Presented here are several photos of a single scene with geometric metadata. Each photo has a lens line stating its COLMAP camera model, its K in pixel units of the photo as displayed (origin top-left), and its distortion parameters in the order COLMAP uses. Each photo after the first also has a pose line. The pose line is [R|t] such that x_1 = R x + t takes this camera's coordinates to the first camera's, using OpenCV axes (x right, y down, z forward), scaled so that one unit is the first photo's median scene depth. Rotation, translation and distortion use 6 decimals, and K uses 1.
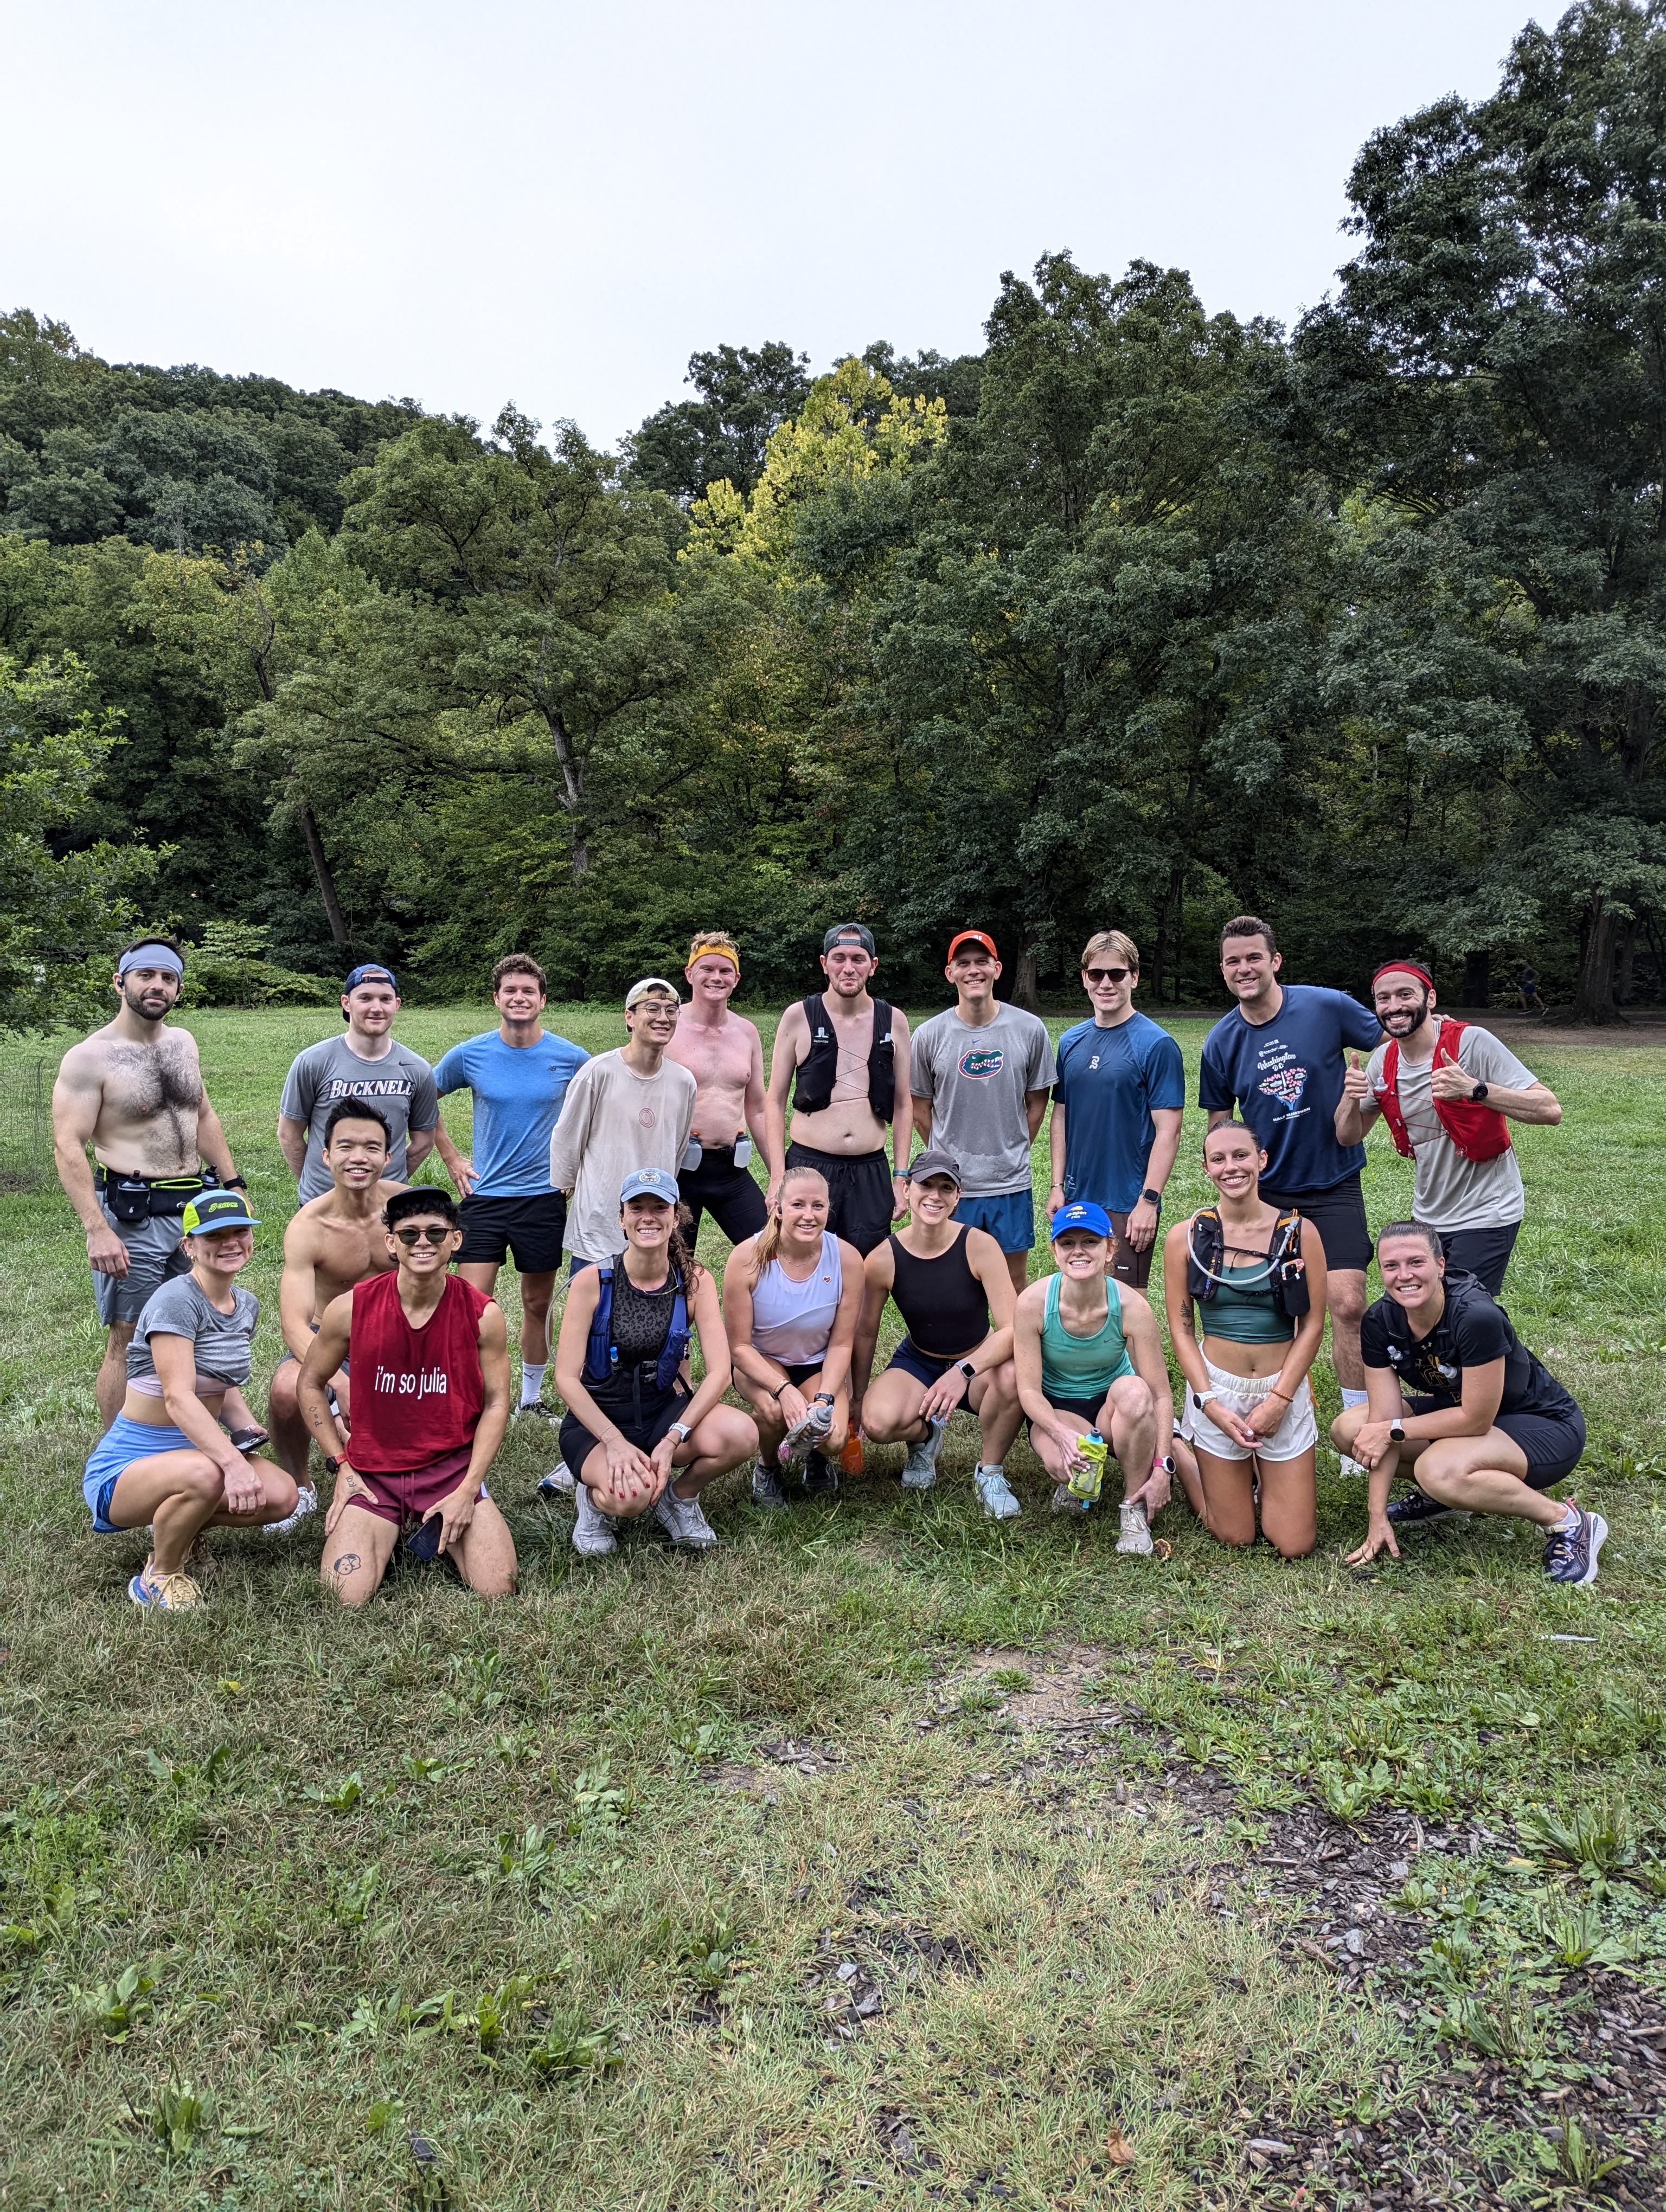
lens RADIAL K [[1562.9, 0, 839.3], [0, 1562.9, 1112.0], [0, 0, 1]] dist [0.033424, -0.004704]
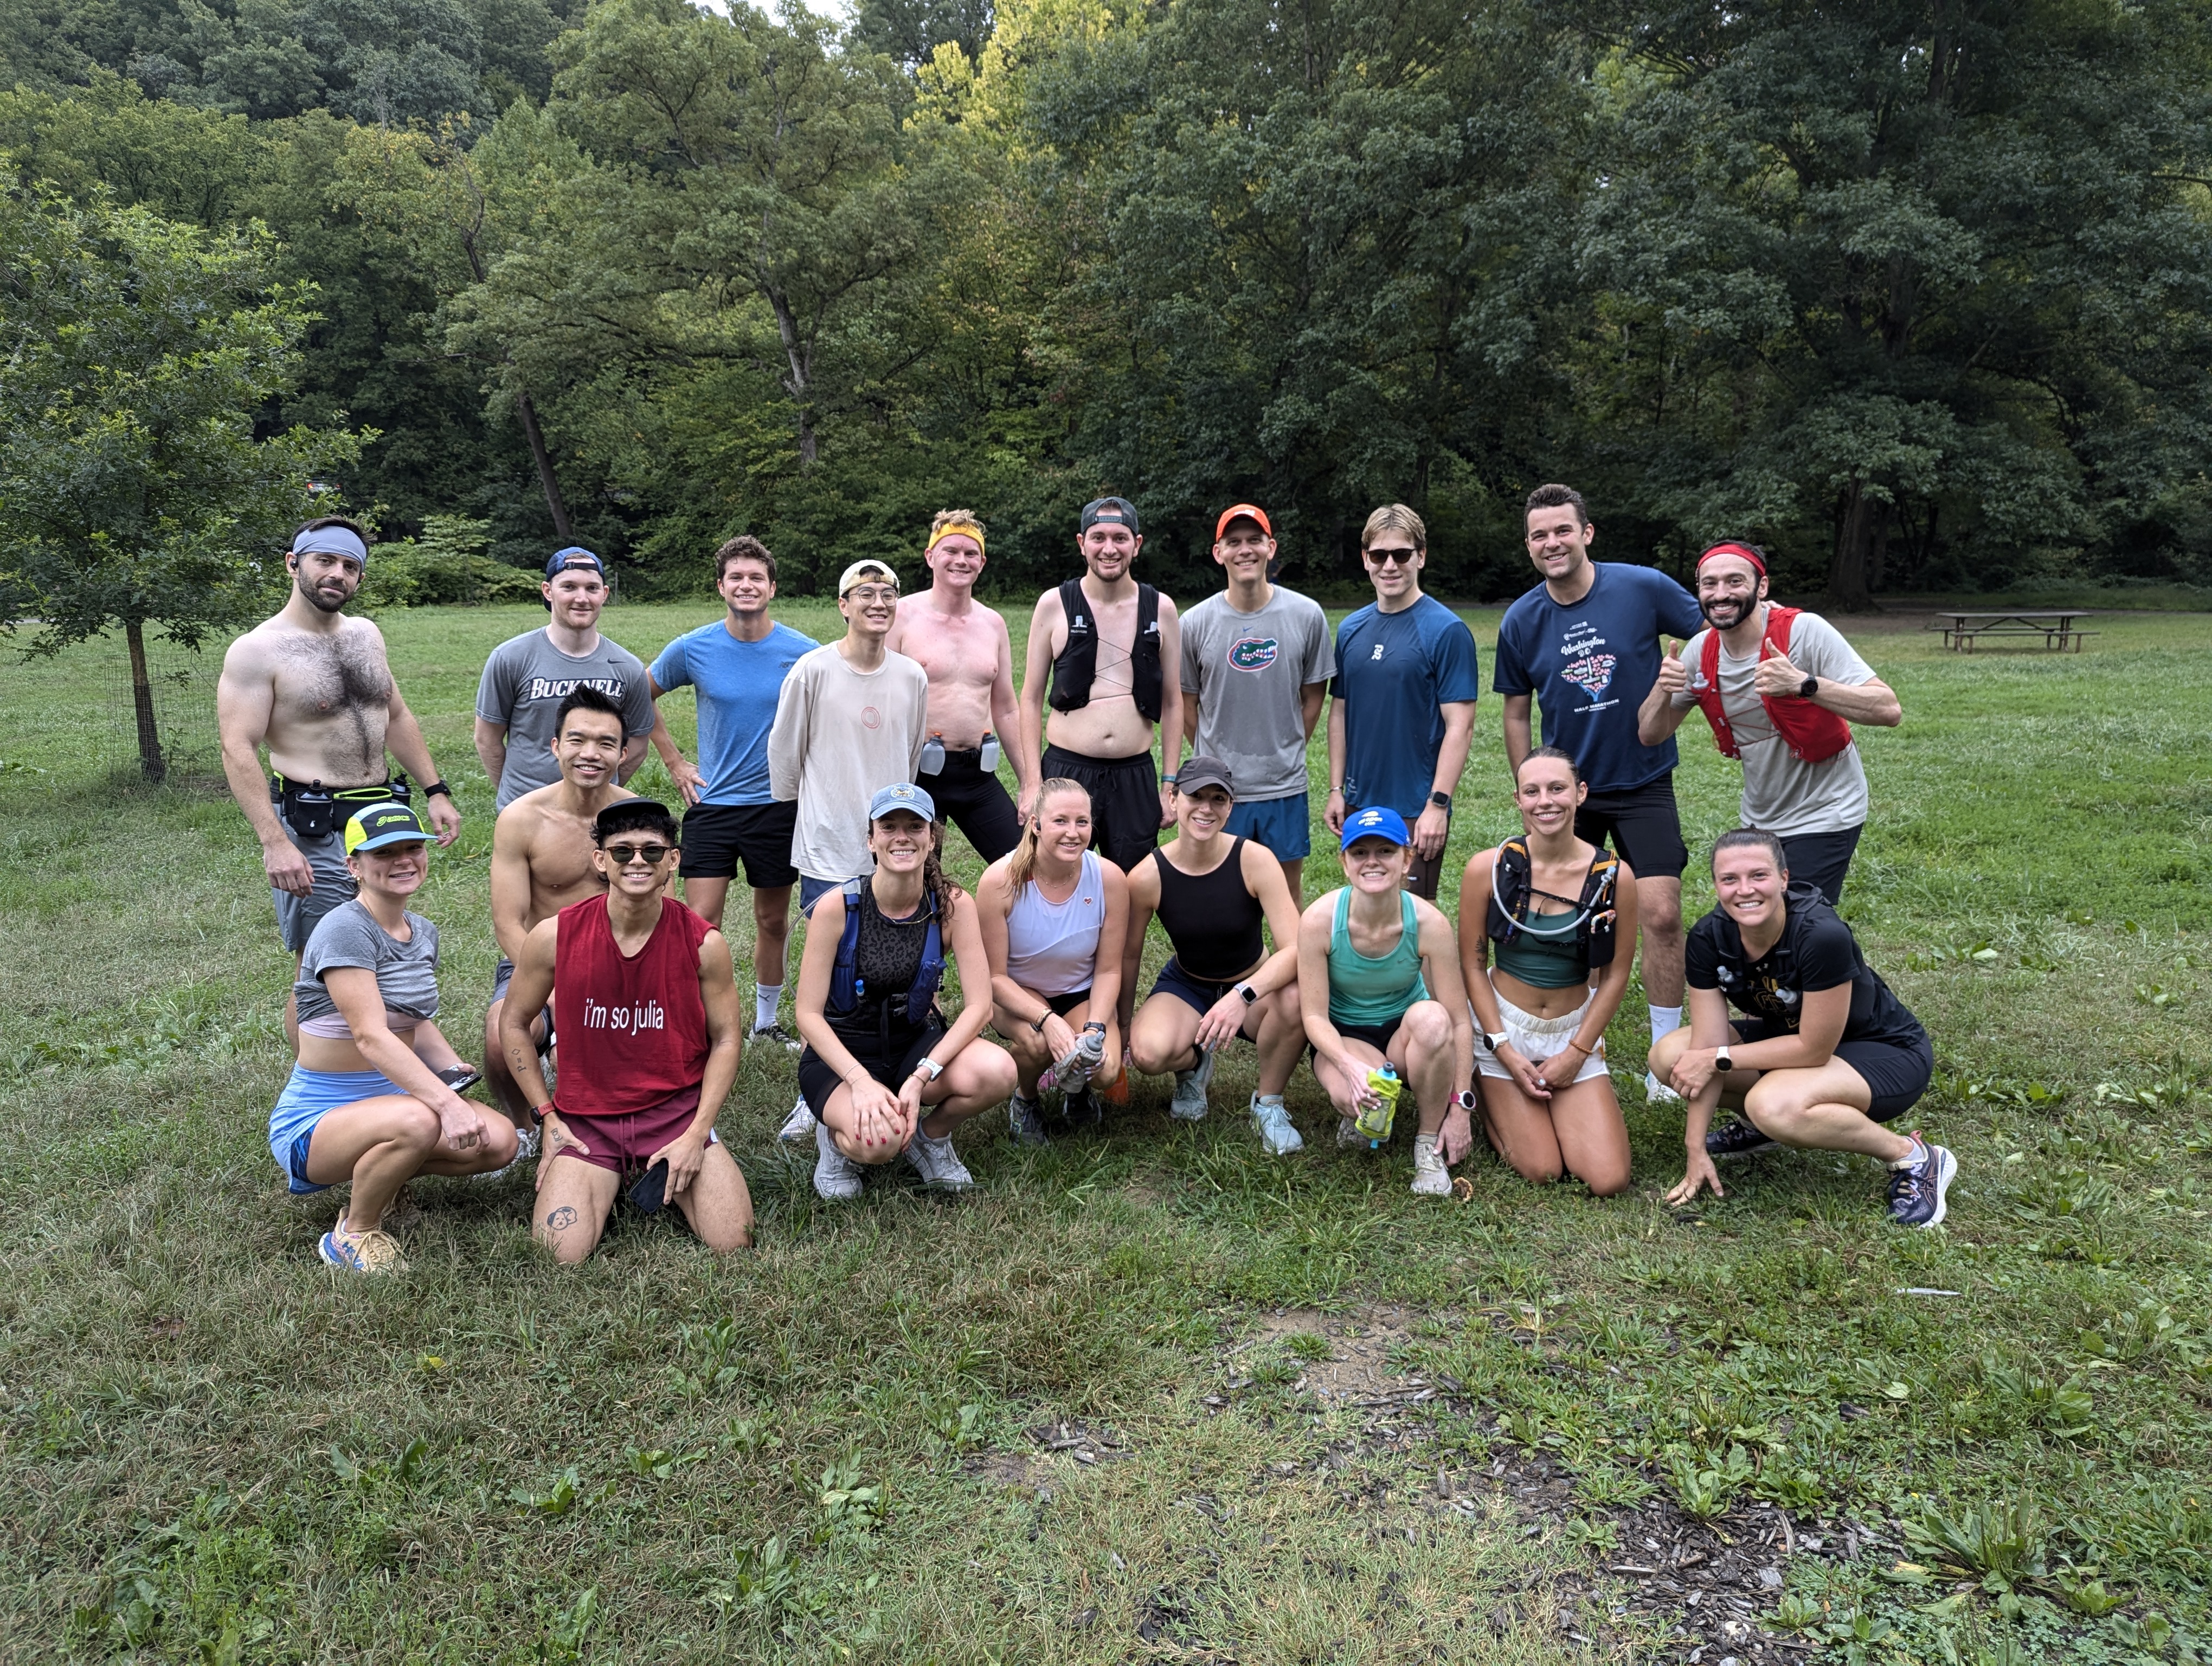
lens RADIAL K [[1562.9, 0, 1095.1], [0, 1562.9, 823.5], [0, 0, 1]] dist [0.033424, -0.004704]
pose [[0.999889, -0.007947, 0.012569, -0.015606], [0.006993, 0.997219, 0.074193, -0.001800], [-0.013124, -0.074097, 0.997165, 0.099551]]
